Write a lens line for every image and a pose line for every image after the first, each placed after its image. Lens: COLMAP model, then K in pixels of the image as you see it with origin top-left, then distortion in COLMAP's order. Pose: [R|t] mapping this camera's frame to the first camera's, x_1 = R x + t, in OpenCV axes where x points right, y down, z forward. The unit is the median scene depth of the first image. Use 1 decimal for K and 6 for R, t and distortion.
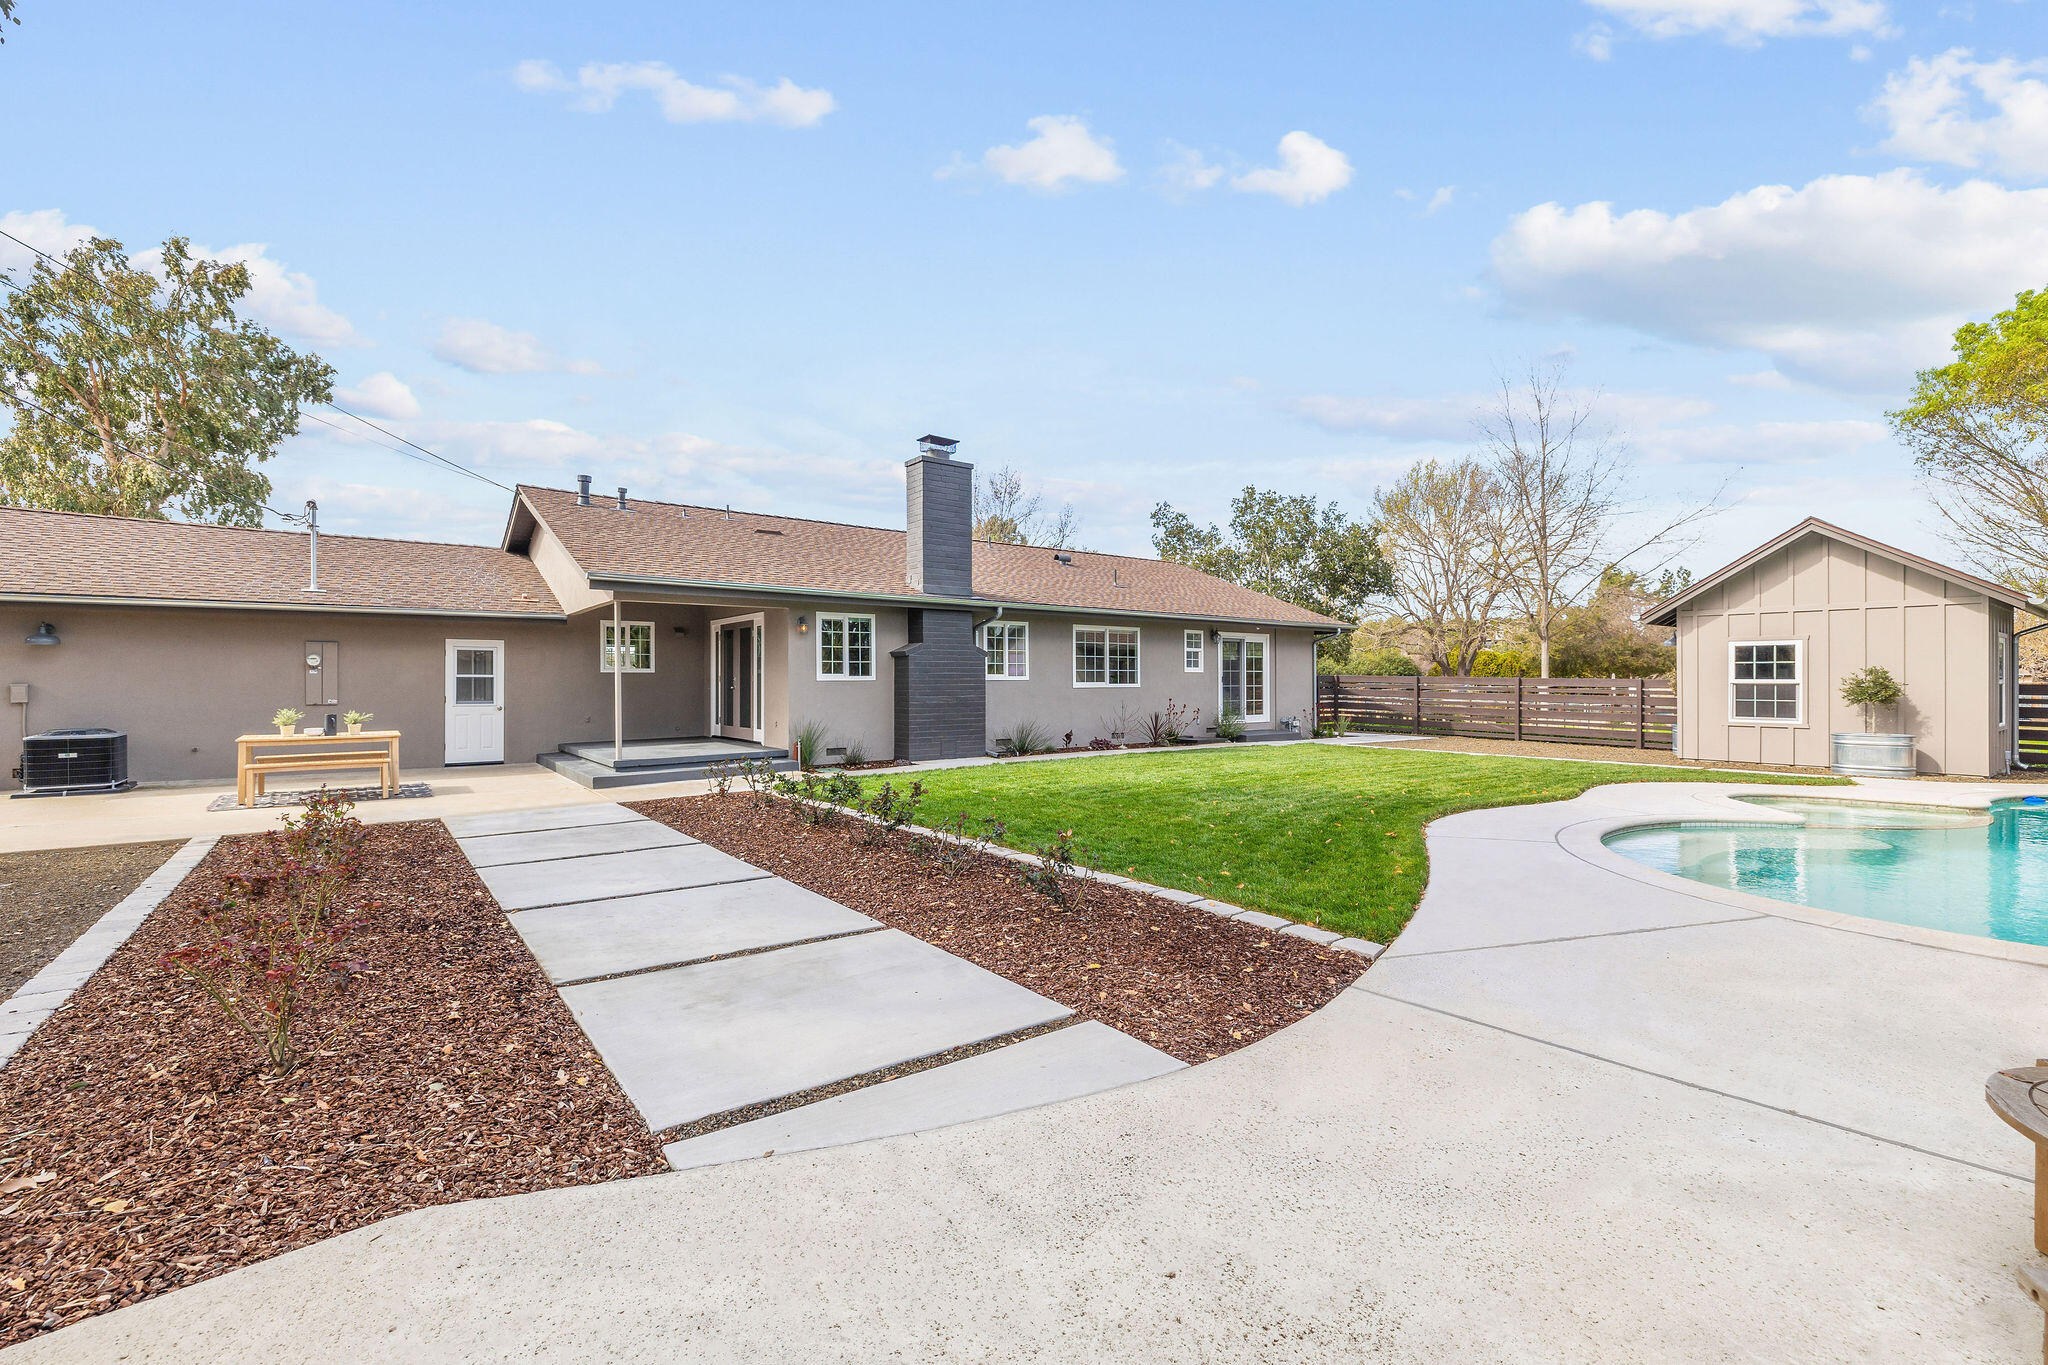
lens RADIAL K [[864.3, 0, 1020.6], [0, 864.3, 692.8], [0, 0, 1]] dist [0.009711, -0.003648]
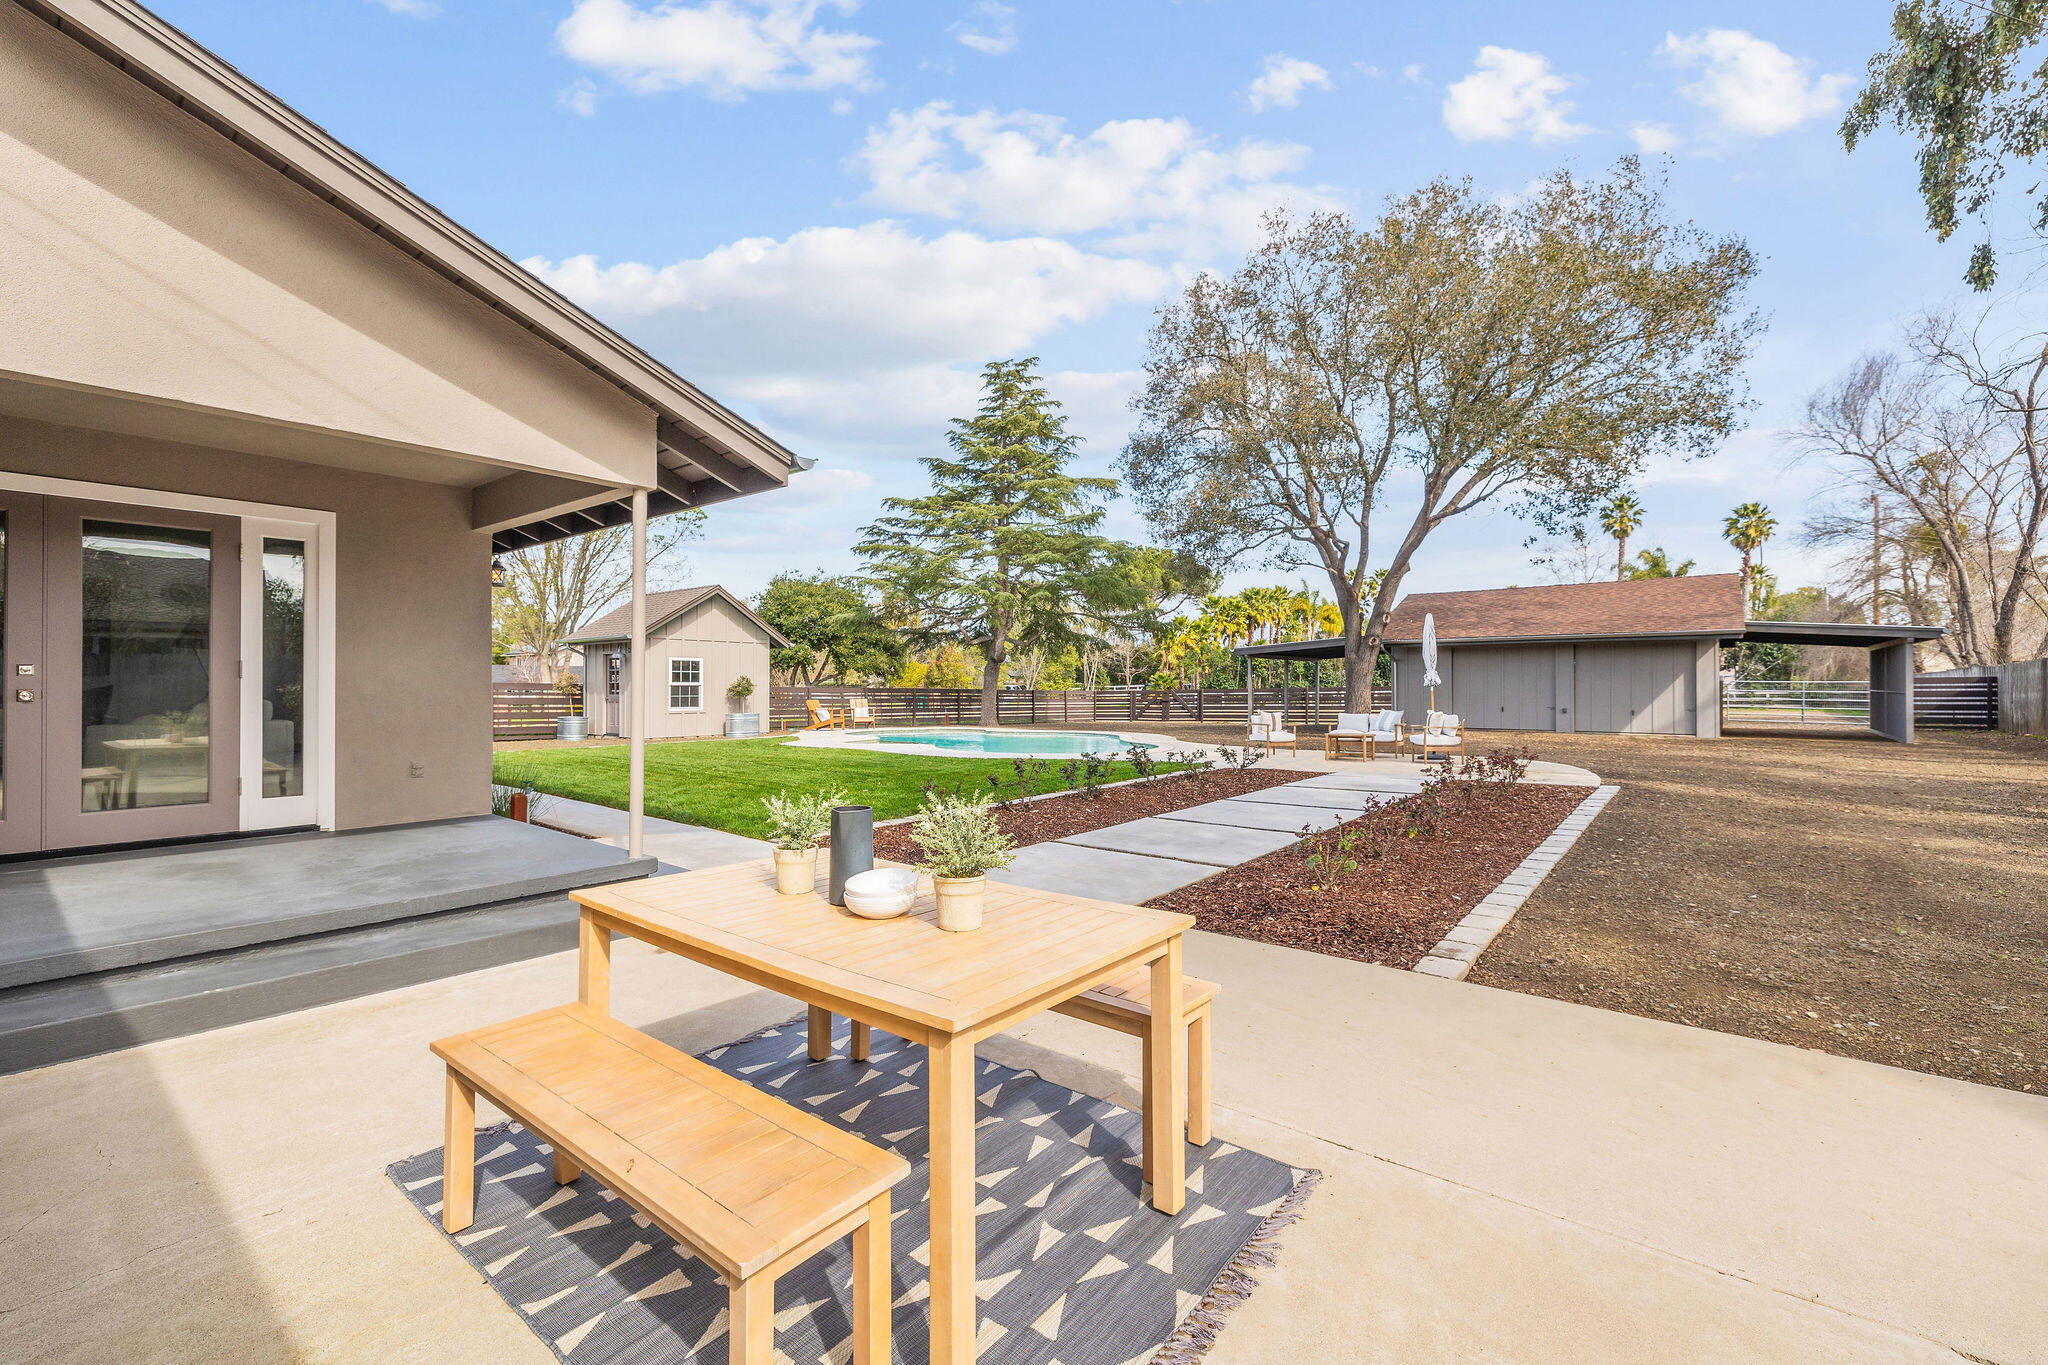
lens RADIAL K [[864.3, 0, 1020.6], [0, 864.3, 692.8], [0, 0, 1]] dist [0.009711, -0.003648]
pose [[-0.235281, -0.004477, 0.971917, -0.784934], [0.014009, 0.999870, 0.007998, -0.000993], [-0.971826, 0.015498, -0.235188, 0.783549]]
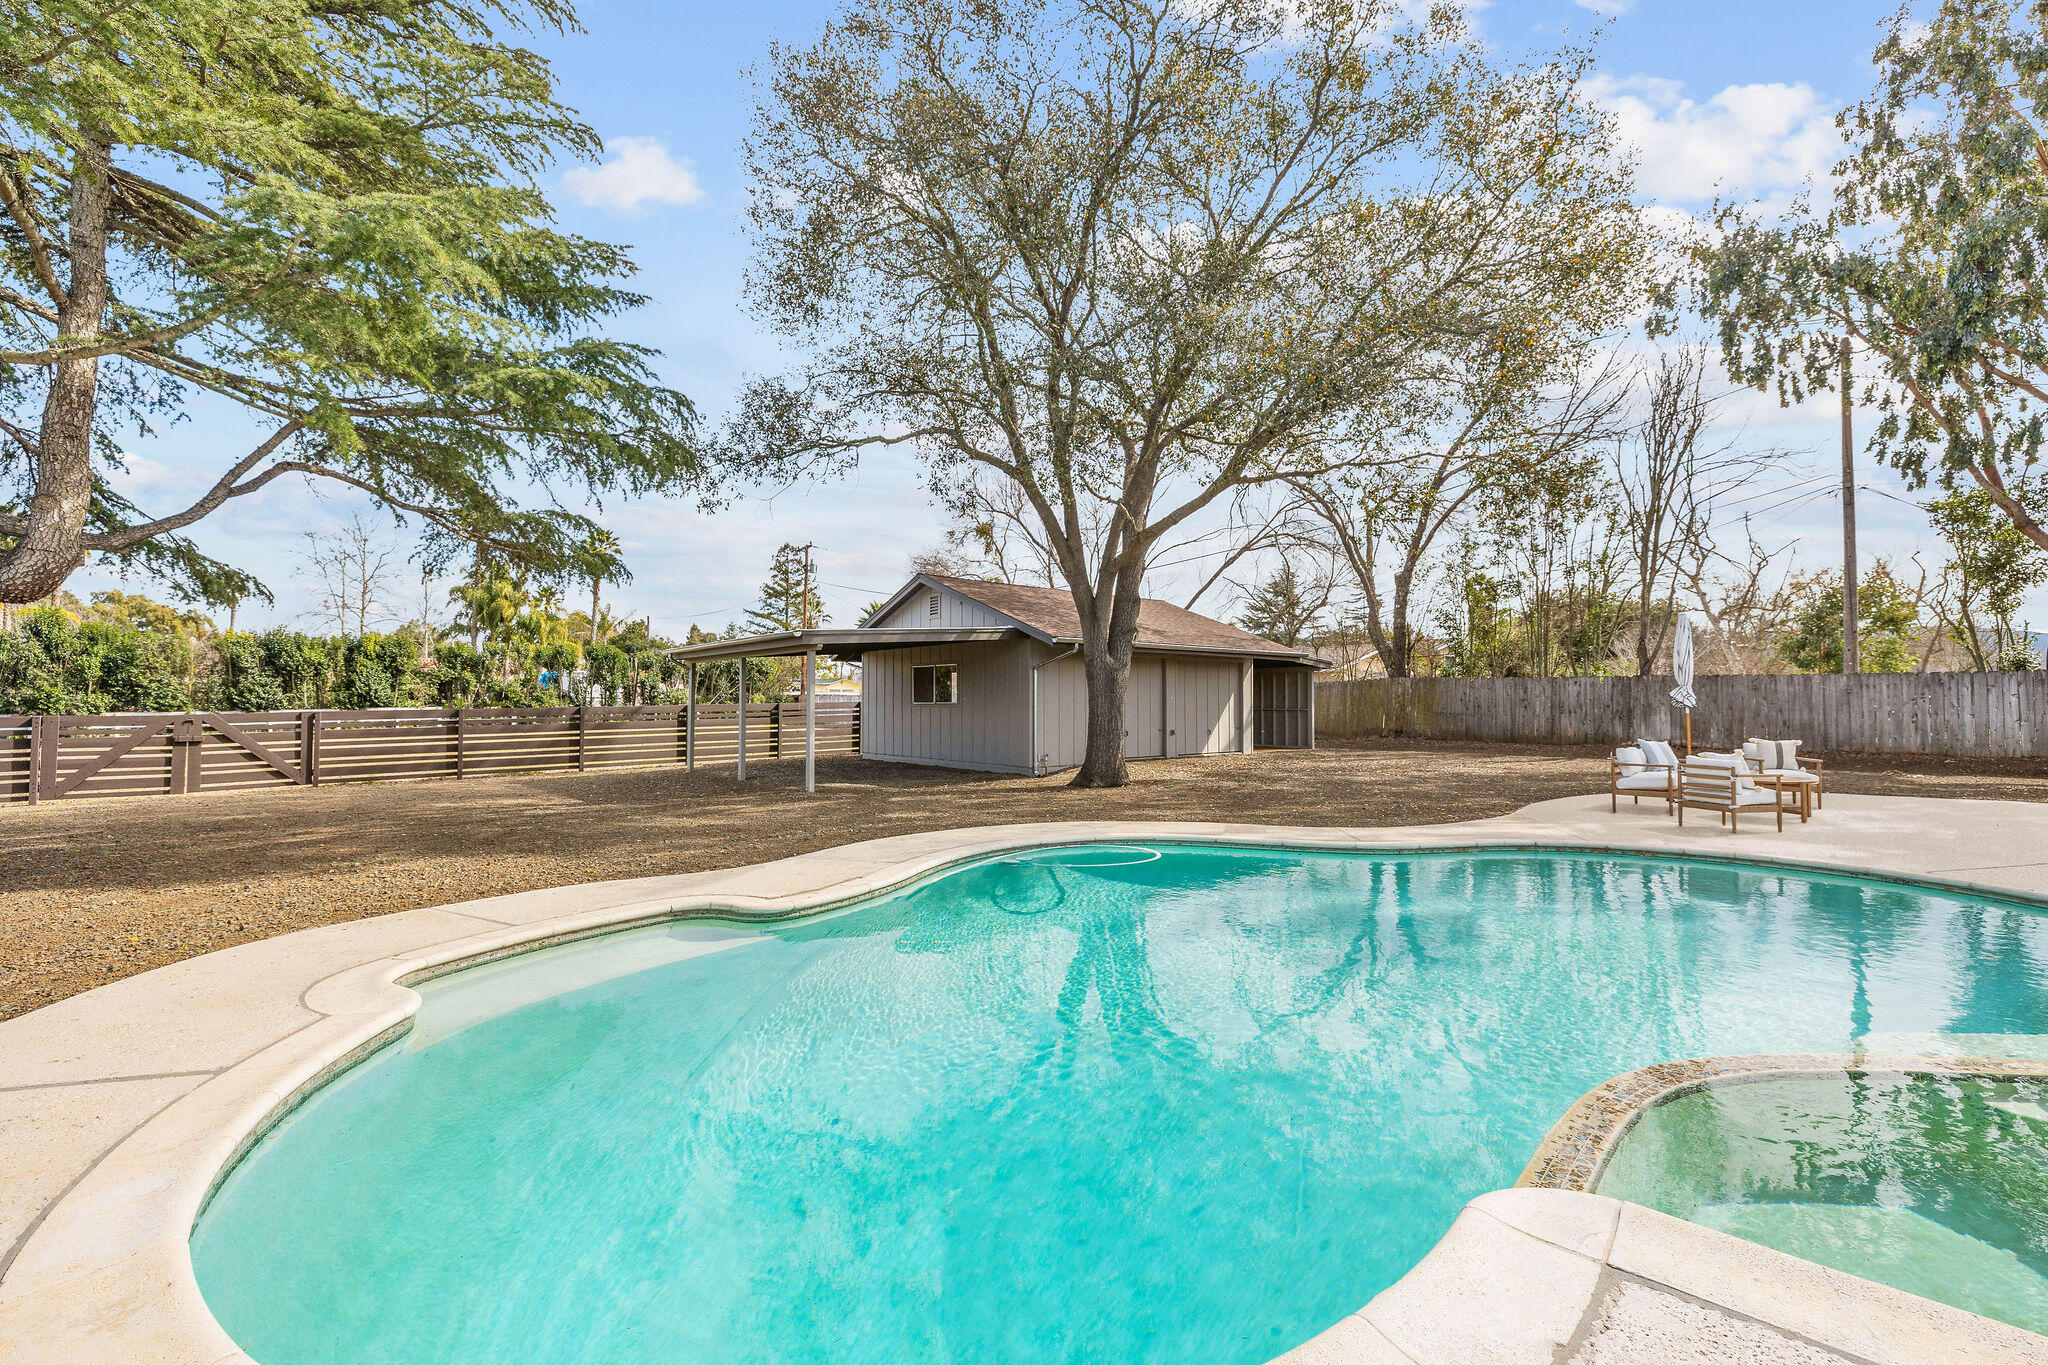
lens RADIAL K [[864.3, 0, 1020.6], [0, 864.3, 692.8], [0, 0, 1]] dist [0.009711, -0.003648]
pose [[-0.998927, 0.001536, -0.046290, 0.842104], [0.001449, 0.999997, 0.001905, -0.009888], [0.046292, 0.001836, -0.998926, 0.846913]]
